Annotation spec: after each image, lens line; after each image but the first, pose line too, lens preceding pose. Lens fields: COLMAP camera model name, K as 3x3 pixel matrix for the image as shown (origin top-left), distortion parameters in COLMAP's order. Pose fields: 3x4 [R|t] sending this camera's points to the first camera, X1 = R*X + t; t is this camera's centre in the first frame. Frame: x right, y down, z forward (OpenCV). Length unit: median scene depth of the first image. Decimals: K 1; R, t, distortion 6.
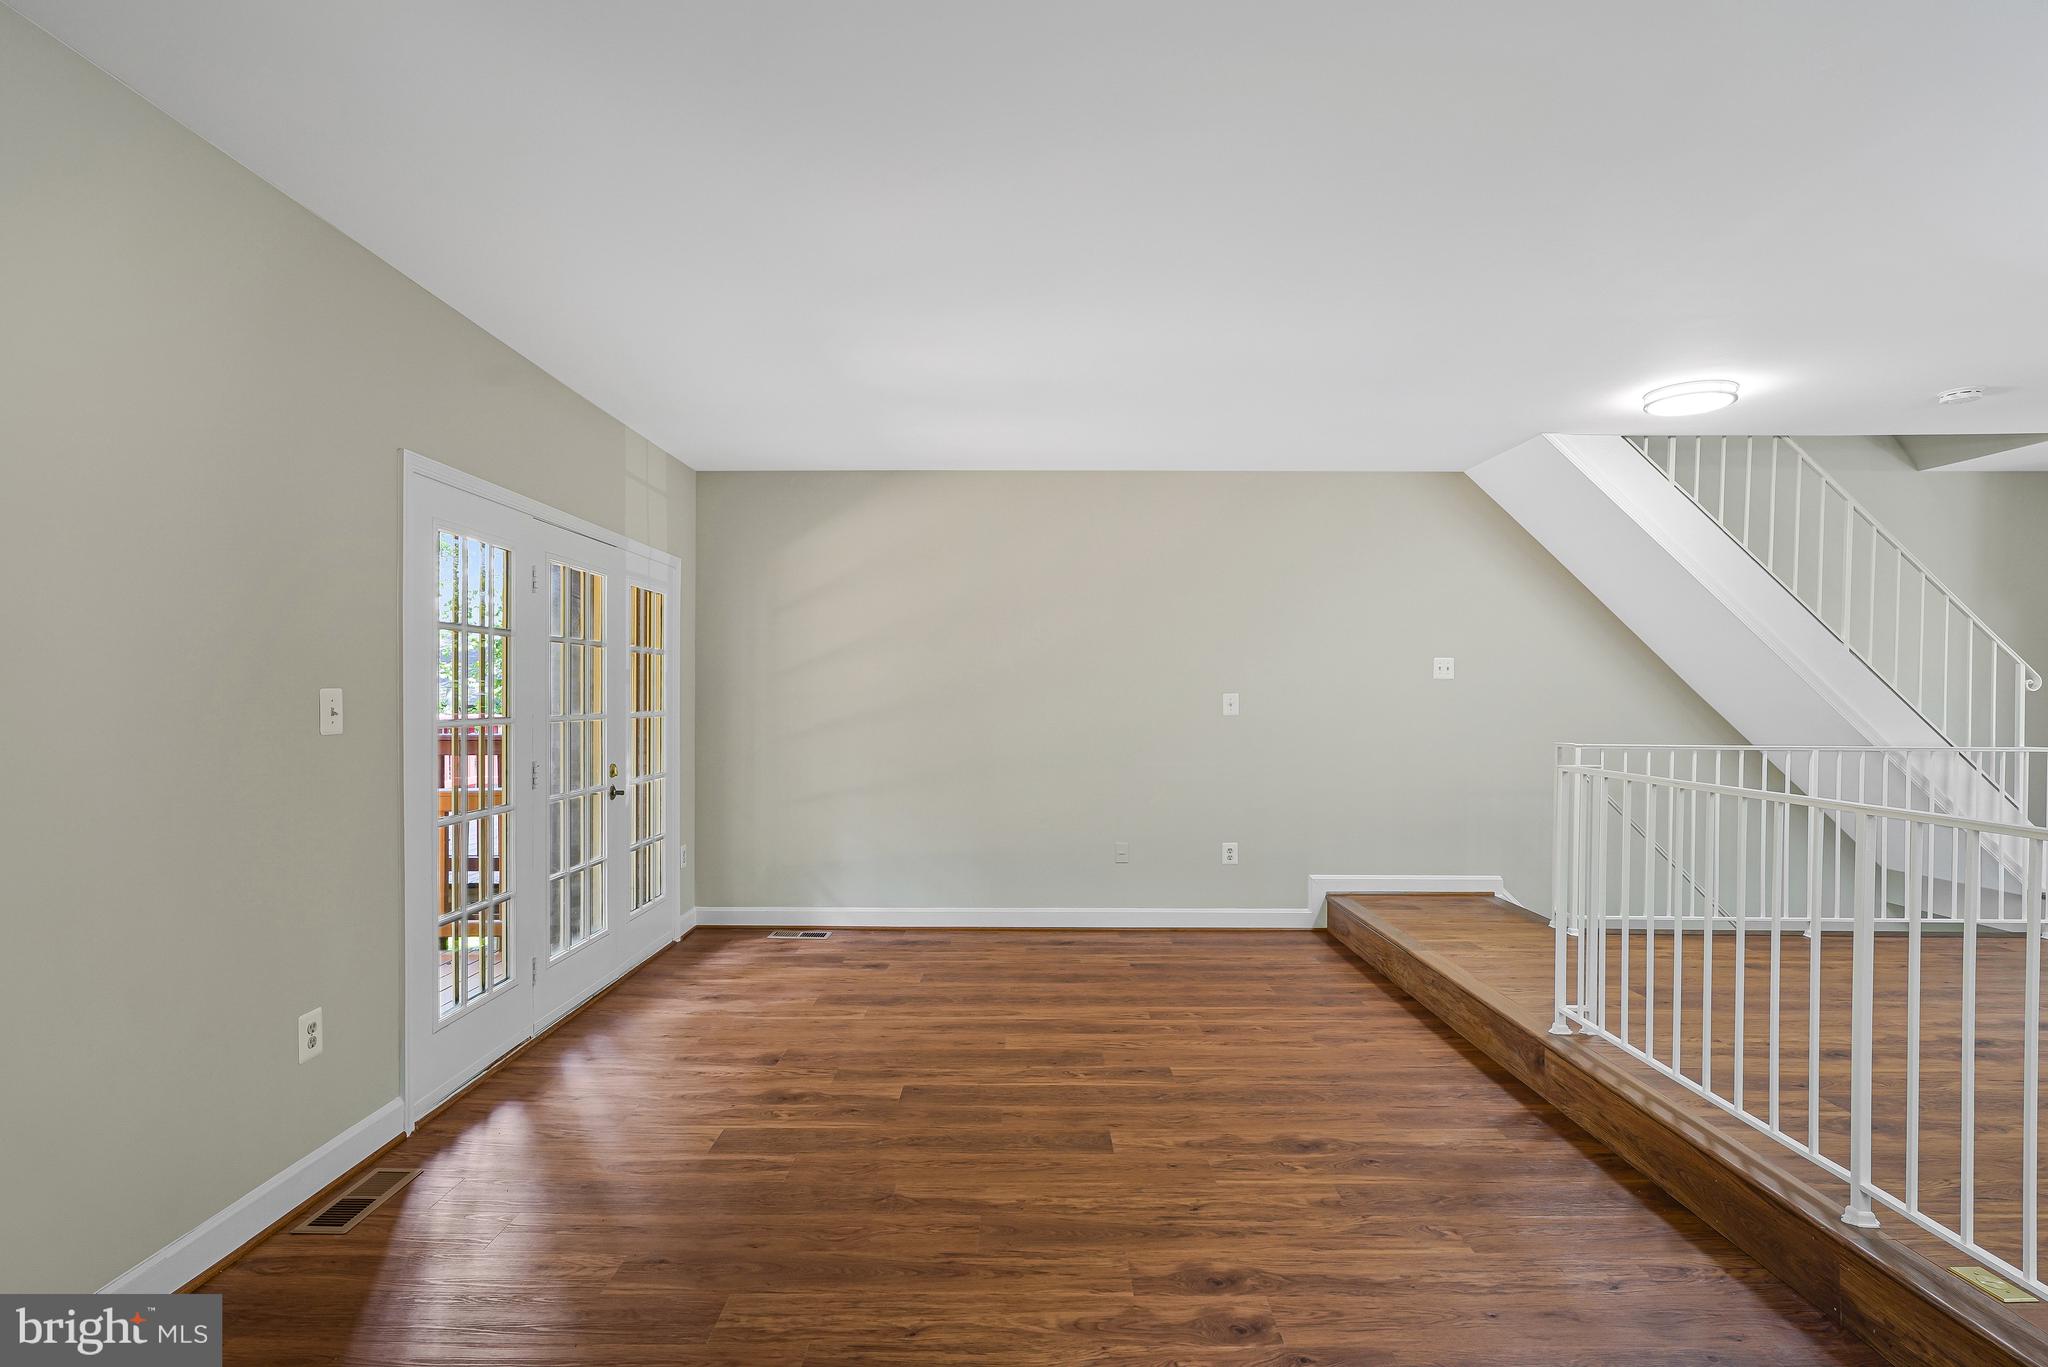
lens RADIAL K [[968.4, 0, 1025.6], [0, 968.4, 694.5], [0, 0, 1]] dist [0.000086, -0.000169]
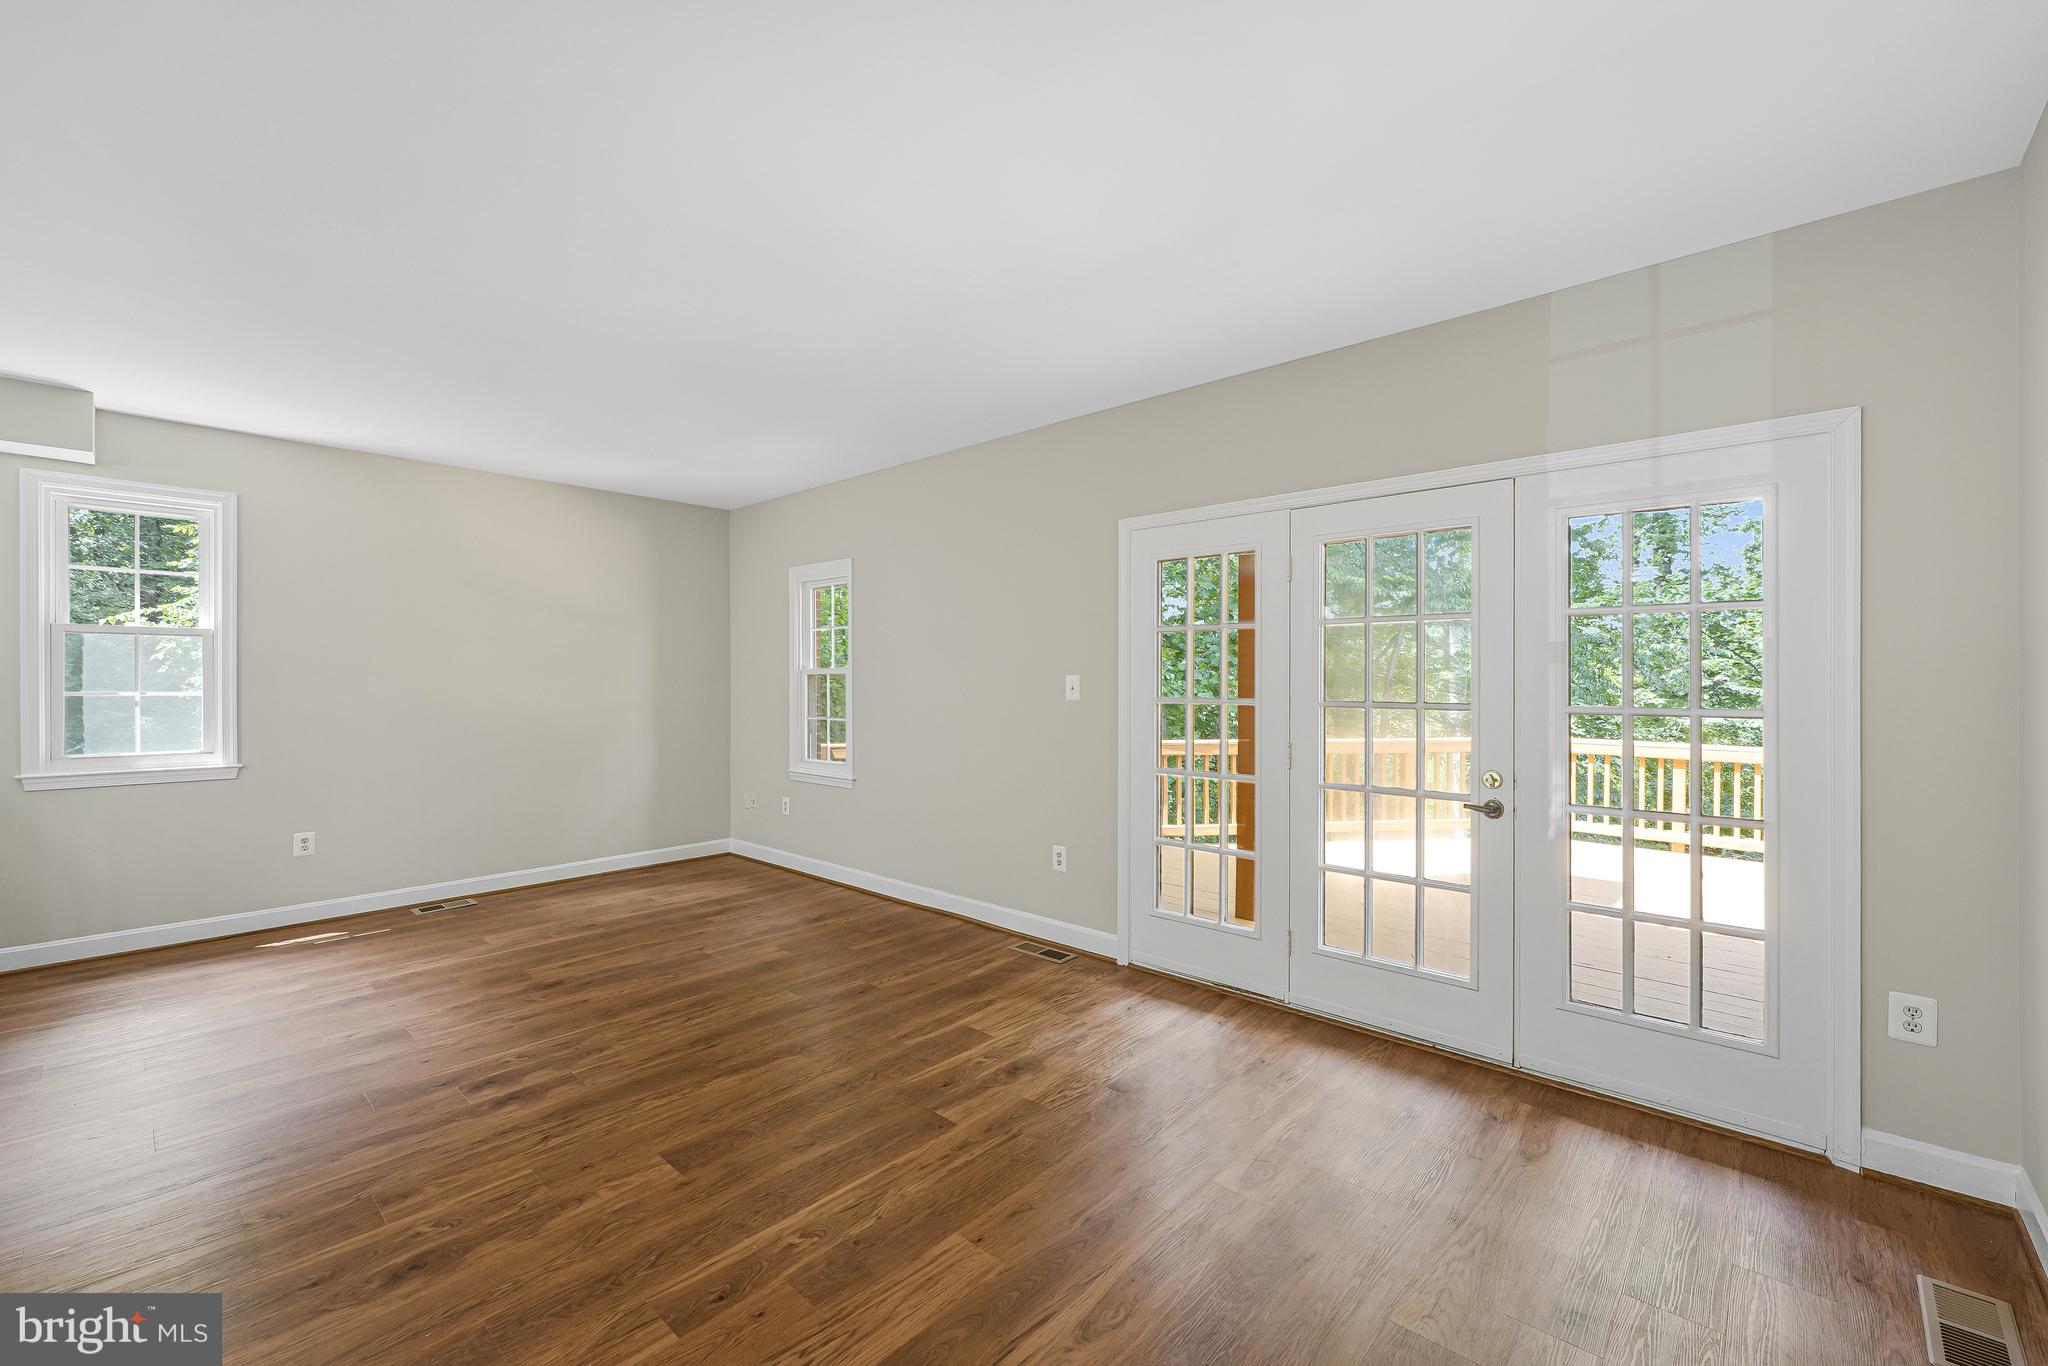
lens RADIAL K [[856.1, 0, 1036.9], [0, 856.1, 675.4], [0, 0, 1]] dist [-0.003105, 0.001172]
pose [[-0.668869, -0.006390, -0.743353, 0.474378], [-0.002215, 0.999976, -0.006604, 0.005007], [0.743377, -0.002770, -0.668867, 1.855103]]
